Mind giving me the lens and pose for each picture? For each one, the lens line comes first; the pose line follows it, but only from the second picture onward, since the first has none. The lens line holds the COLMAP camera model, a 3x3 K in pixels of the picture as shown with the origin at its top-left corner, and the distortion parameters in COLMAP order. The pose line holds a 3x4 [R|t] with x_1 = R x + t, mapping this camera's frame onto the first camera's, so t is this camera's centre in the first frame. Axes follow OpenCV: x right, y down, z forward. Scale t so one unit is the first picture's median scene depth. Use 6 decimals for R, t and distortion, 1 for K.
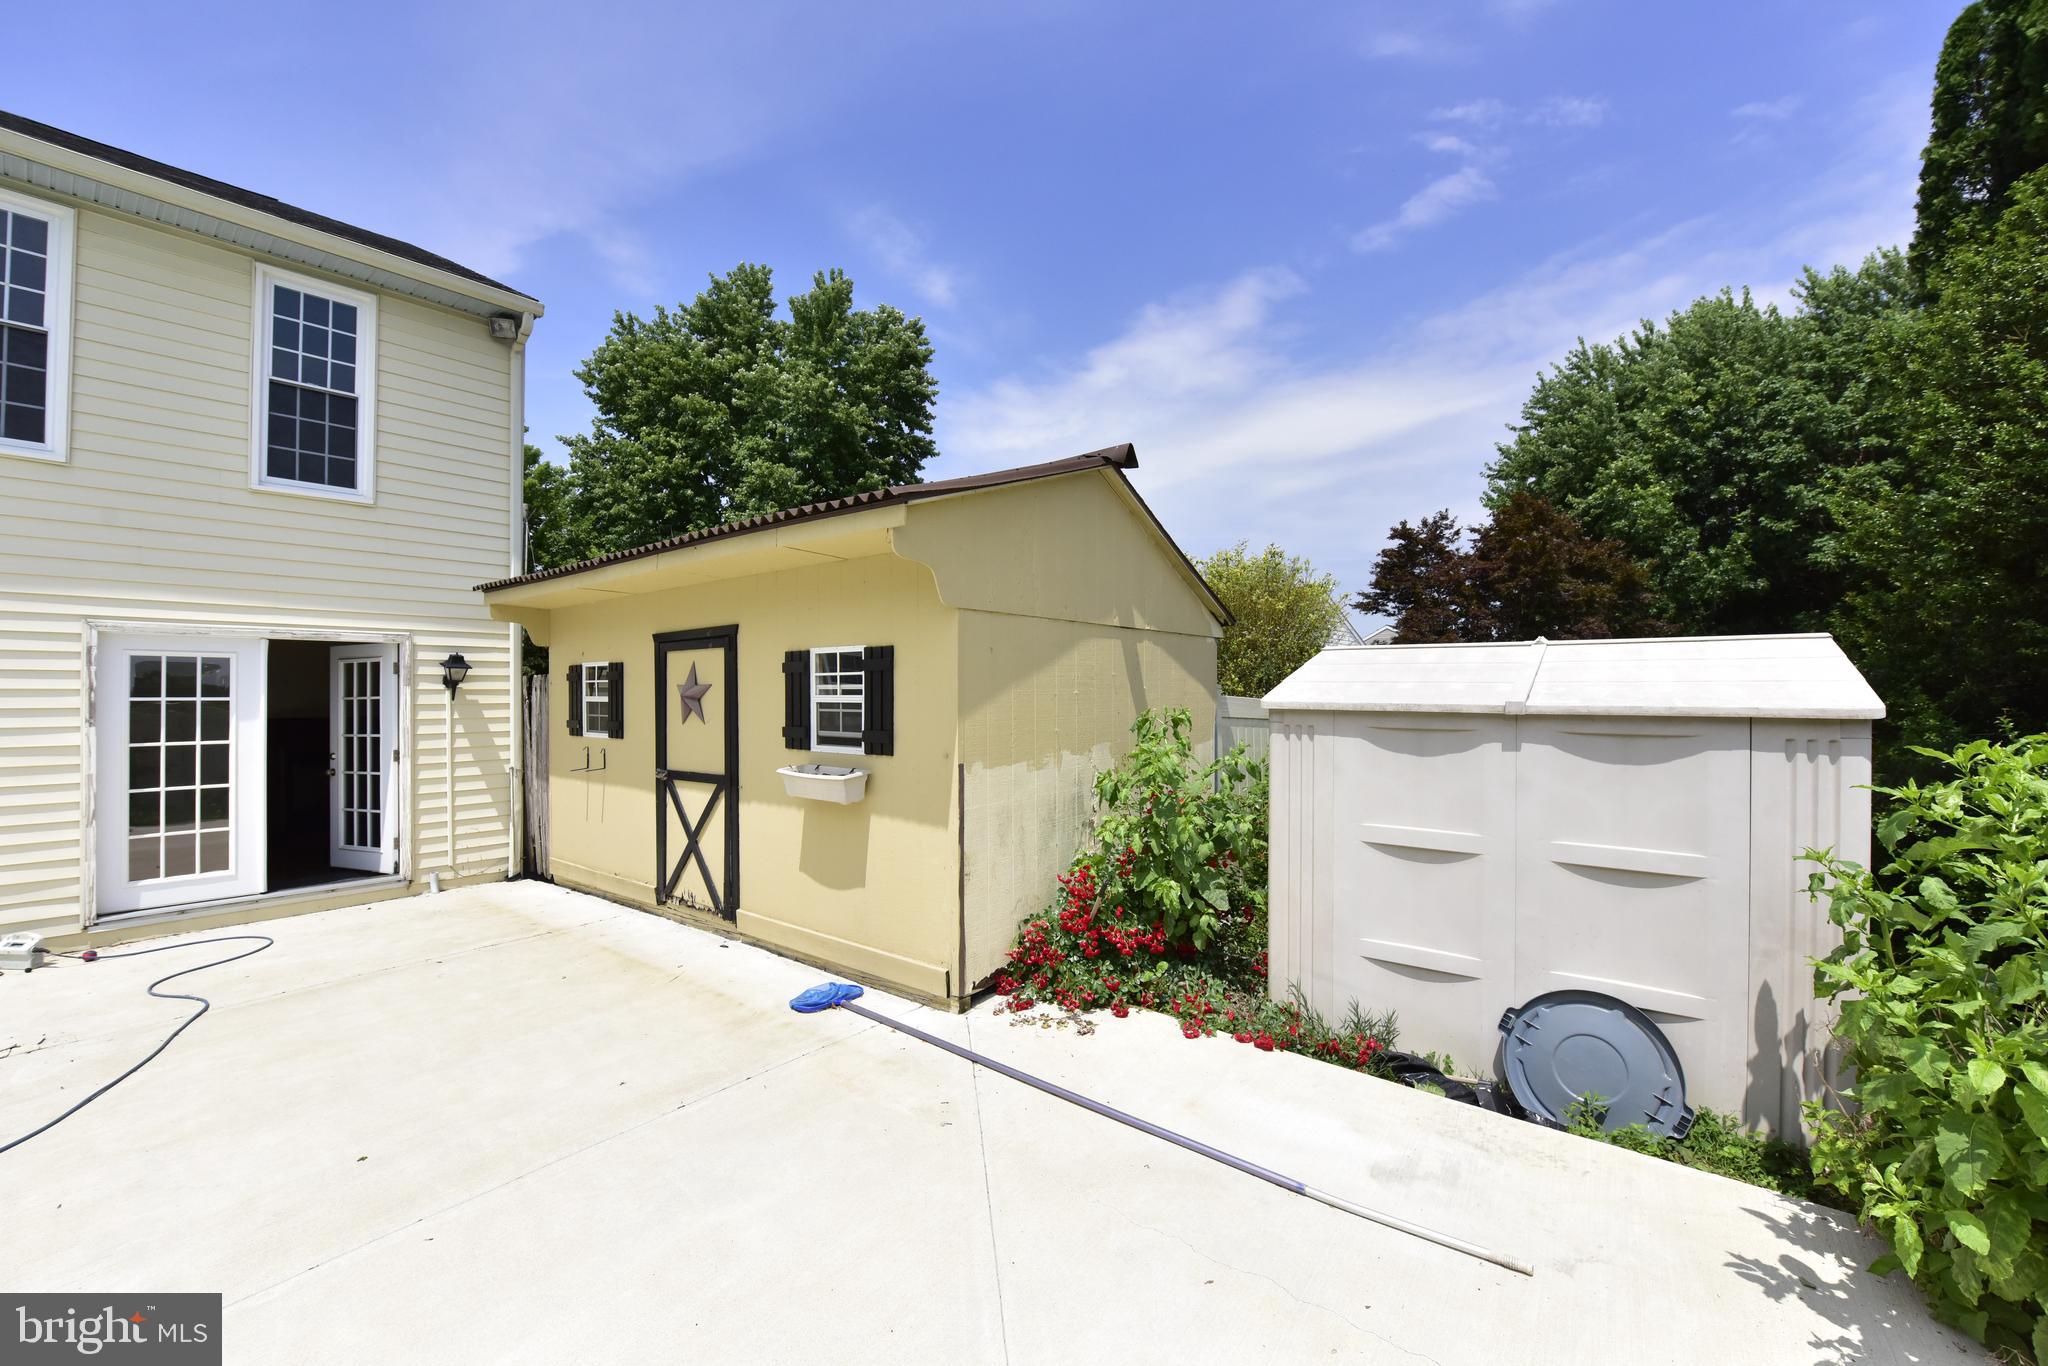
lens RADIAL K [[831.2, 0, 1012.4], [0, 831.2, 683.1], [0, 0, 1]] dist [-0.014007, -0.001379]
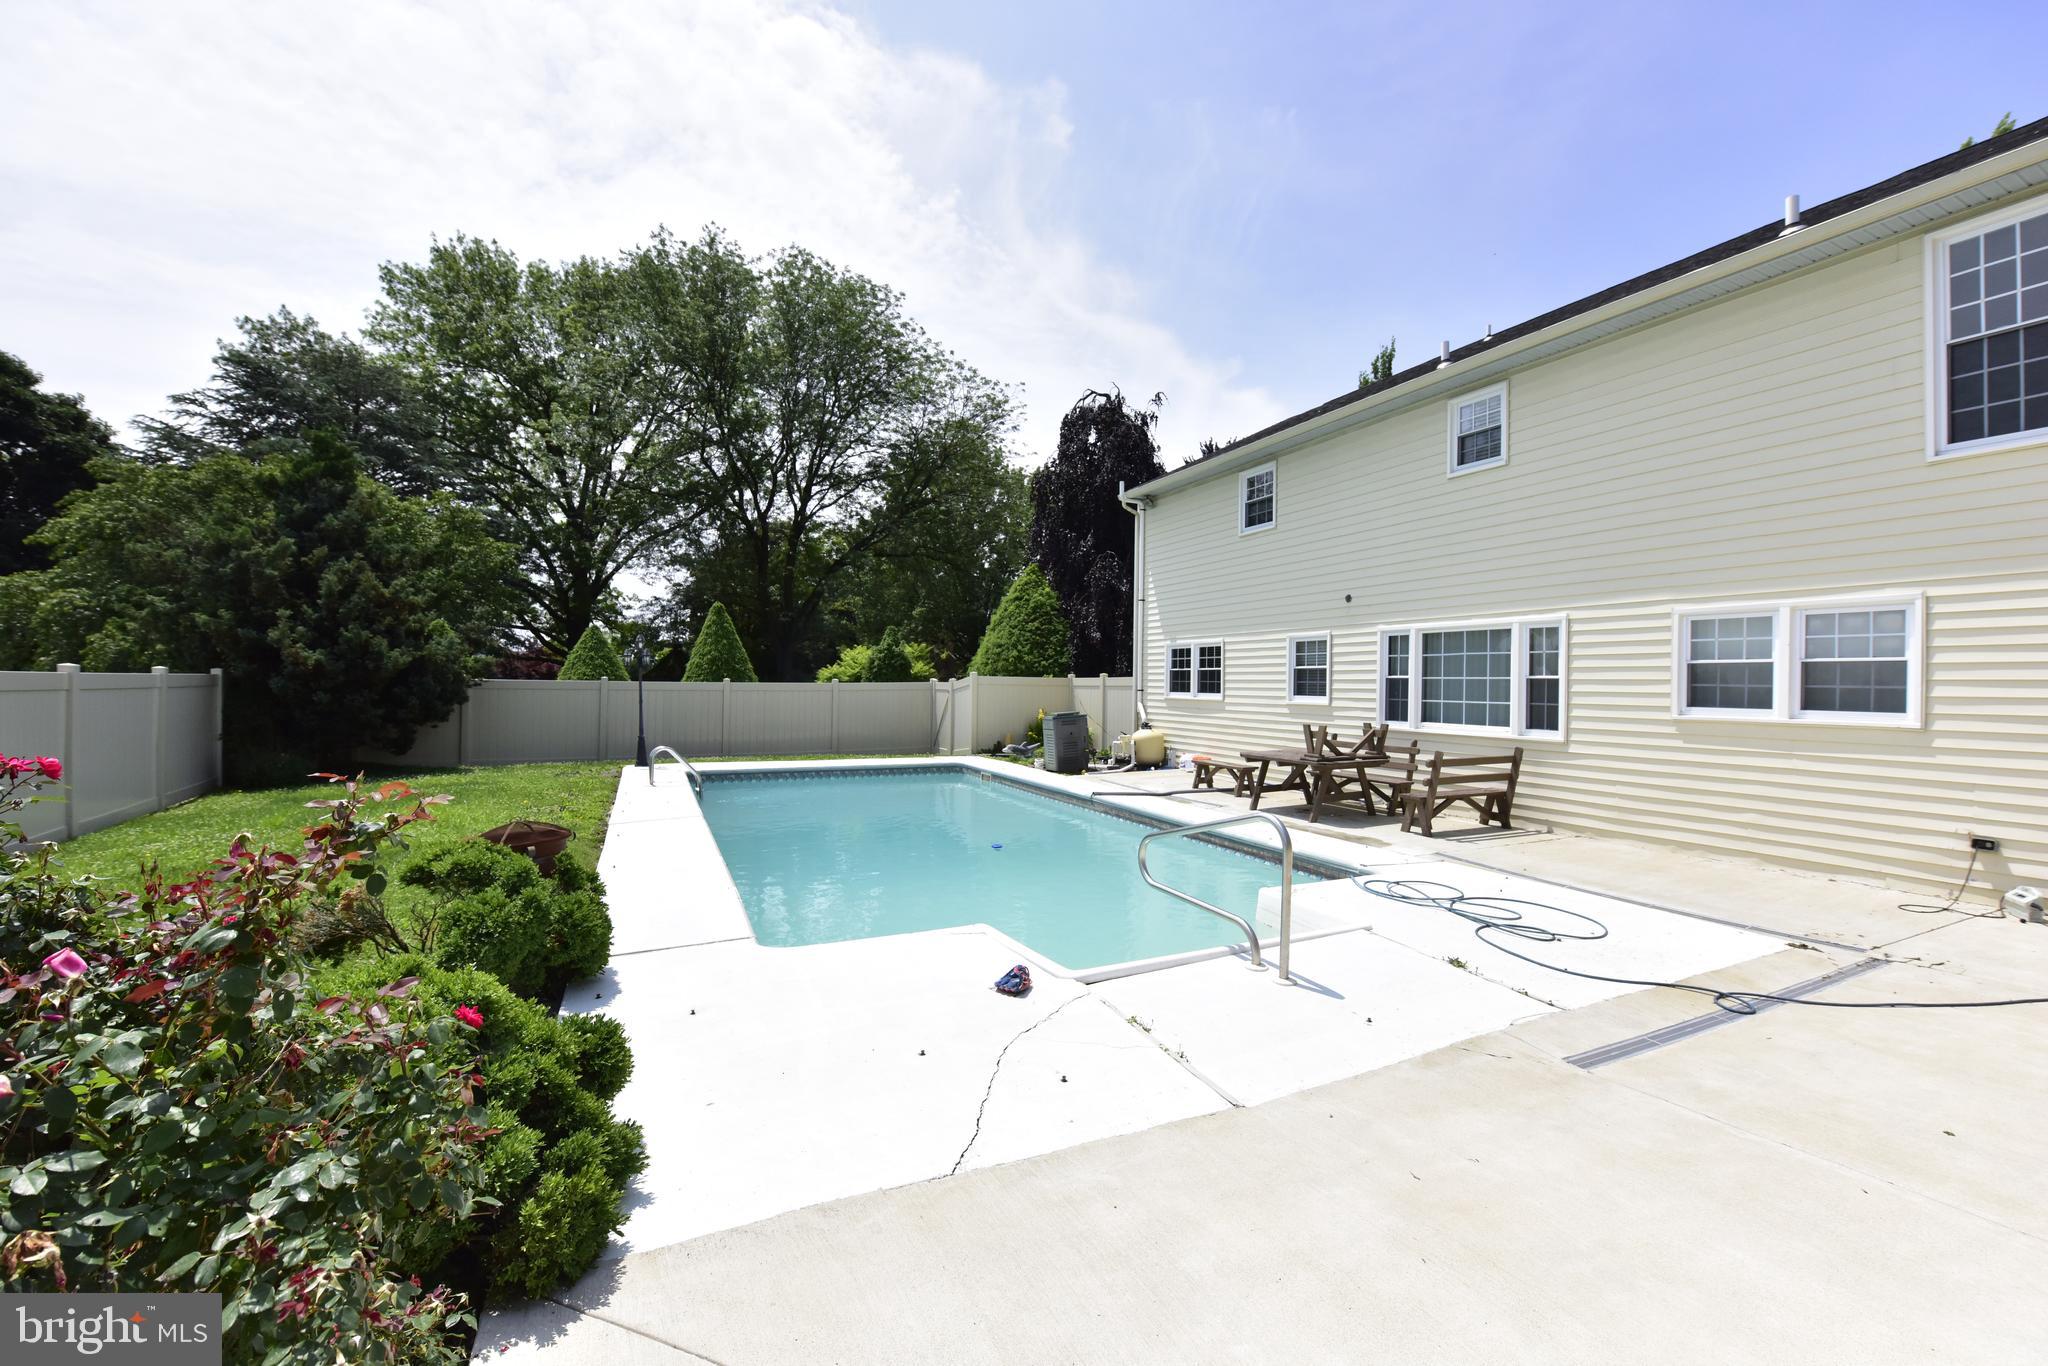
lens RADIAL K [[831.2, 0, 1017.8], [0, 831.2, 683.9], [0, 0, 1]] dist [-0.014007, -0.001379]
pose [[-0.460352, 0.000513, -0.887737, 0.074550], [0.002530, 0.999997, -0.000734, 0.007250], [0.887733, -0.002584, -0.460351, 0.063567]]
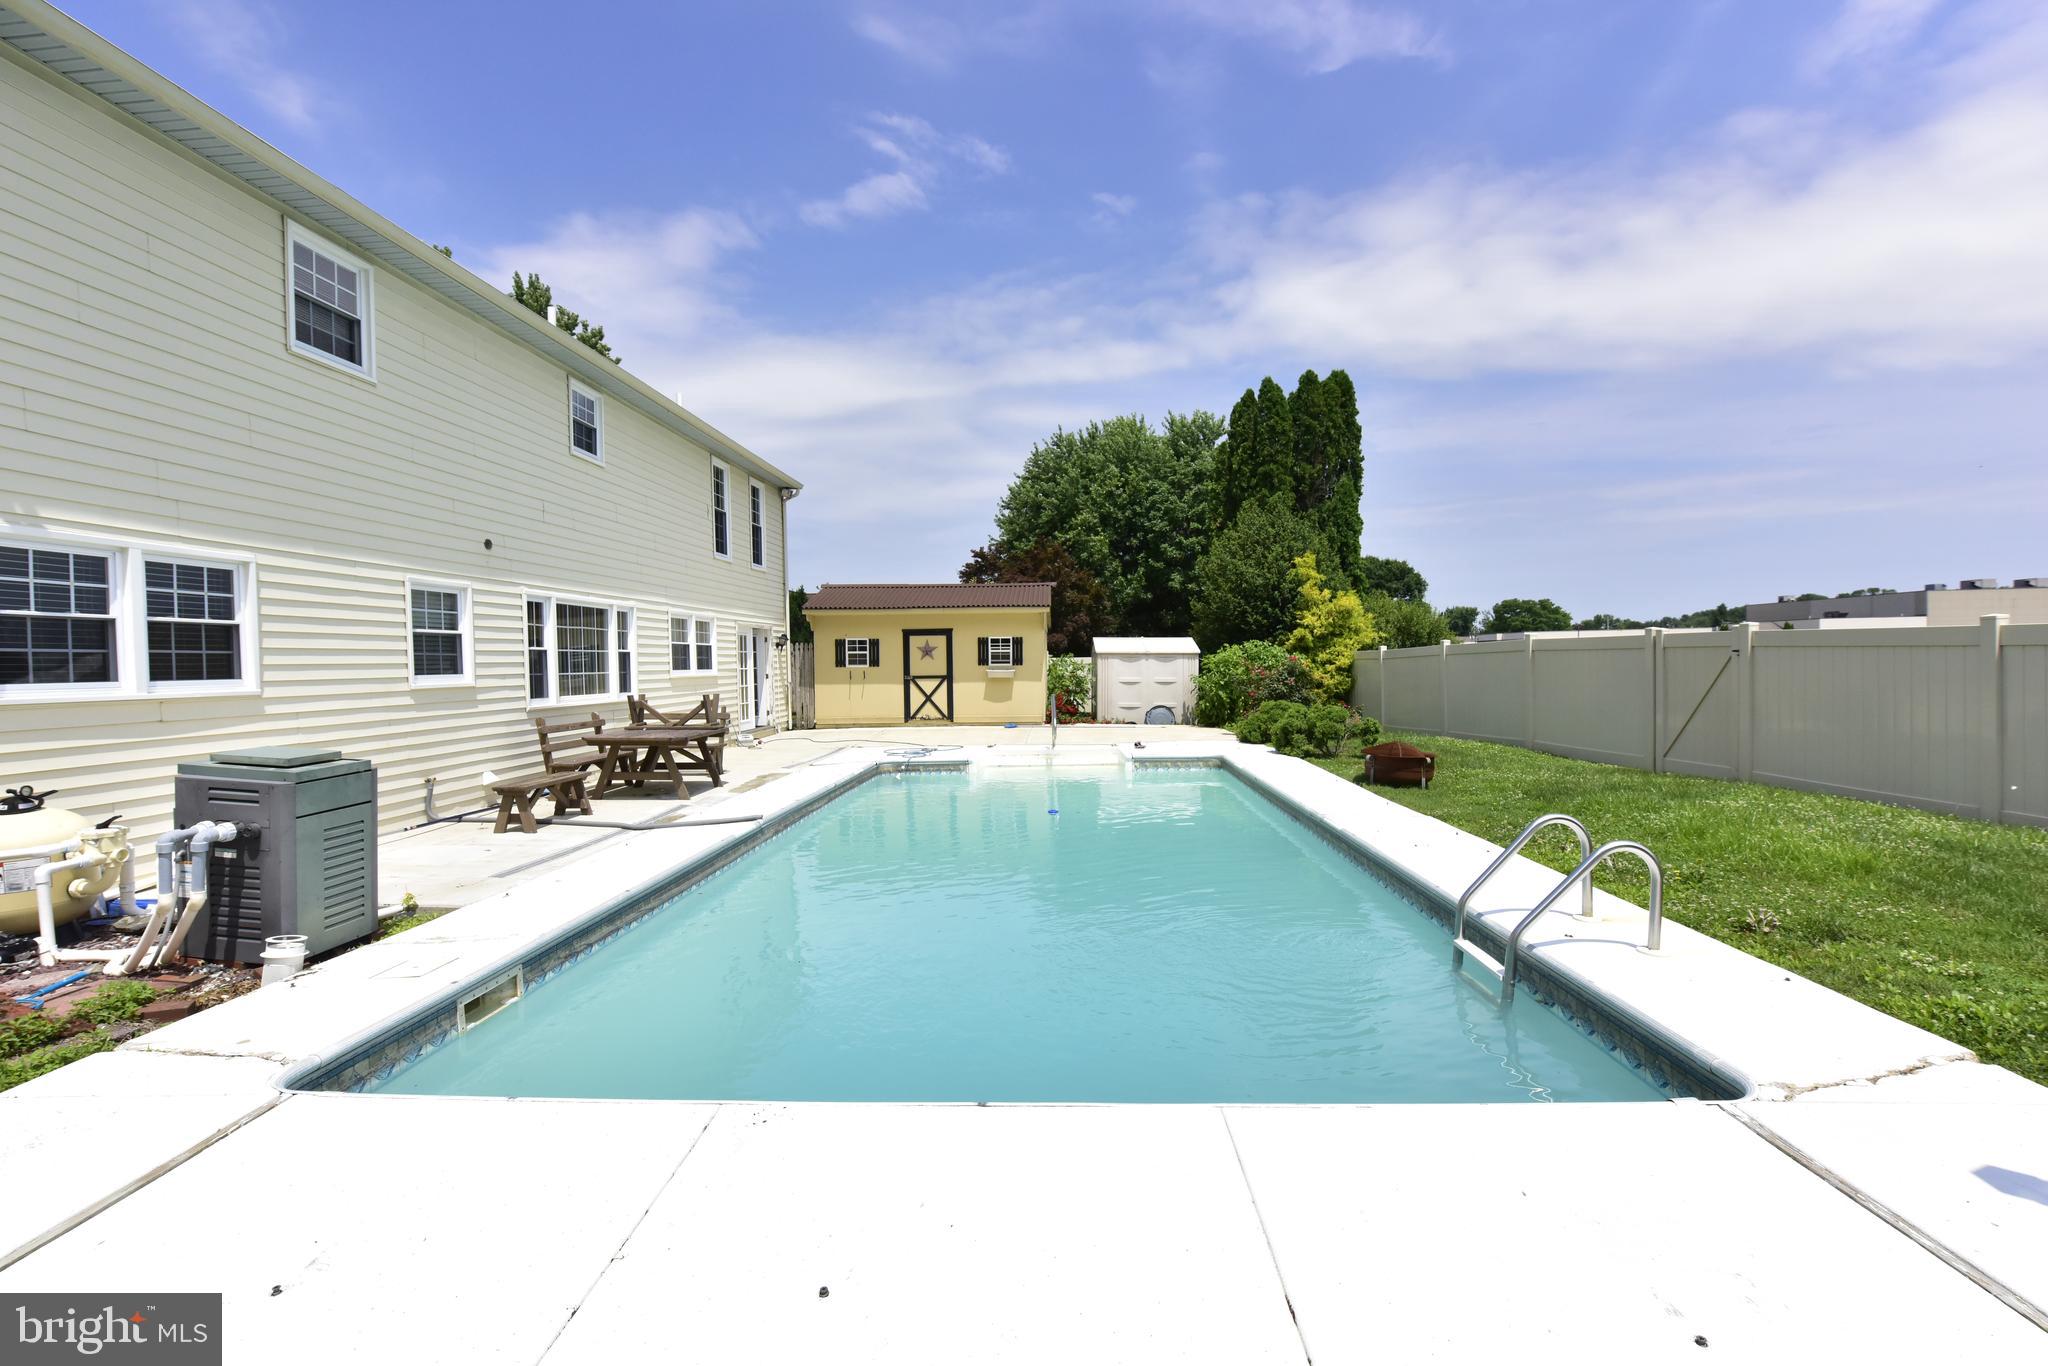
lens RADIAL K [[882.5, 0, 1019.8], [0, 882.5, 679.2], [0, 0, 1]] dist [-0.006932, -0.001085]
pose [[0.813020, -0.014444, 0.582056, -0.466138], [-0.004049, 0.999528, 0.030459, 0.004677], [-0.582221, -0.027120, 0.812578, -0.431615]]
